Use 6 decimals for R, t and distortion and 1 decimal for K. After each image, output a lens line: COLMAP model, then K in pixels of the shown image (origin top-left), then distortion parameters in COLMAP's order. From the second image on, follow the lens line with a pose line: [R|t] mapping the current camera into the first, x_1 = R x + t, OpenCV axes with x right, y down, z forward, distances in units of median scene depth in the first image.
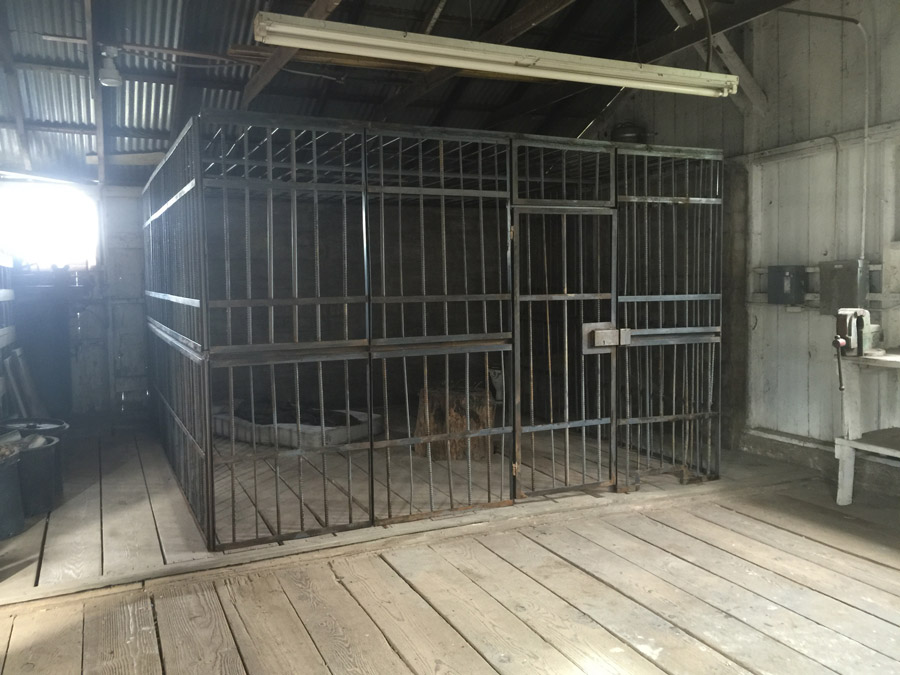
lens RADIAL K [[775.0, 0, 440.7], [0, 775.0, 337.6], [0, 0, 1]] dist [0.102141, -0.012559]
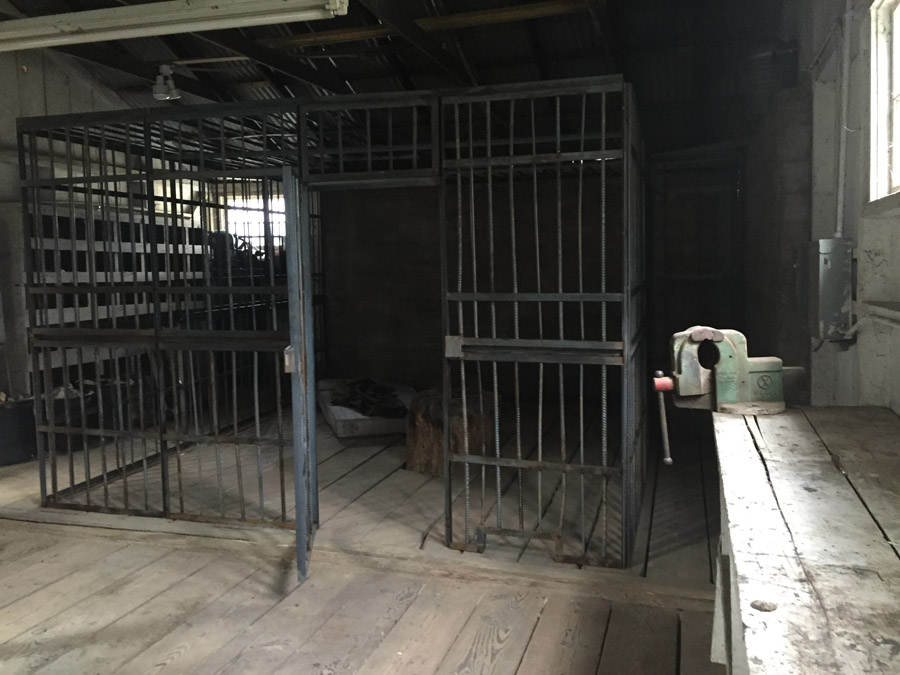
lens RADIAL K [[775.0, 0, 443.5], [0, 775.0, 334.2], [0, 0, 1]] dist [0.102141, -0.012559]
pose [[0.738581, 0.065496, -0.670975, 0.727128], [-0.045784, 0.997845, 0.047005, -0.047921], [0.672608, -0.003997, 0.739988, 0.431265]]
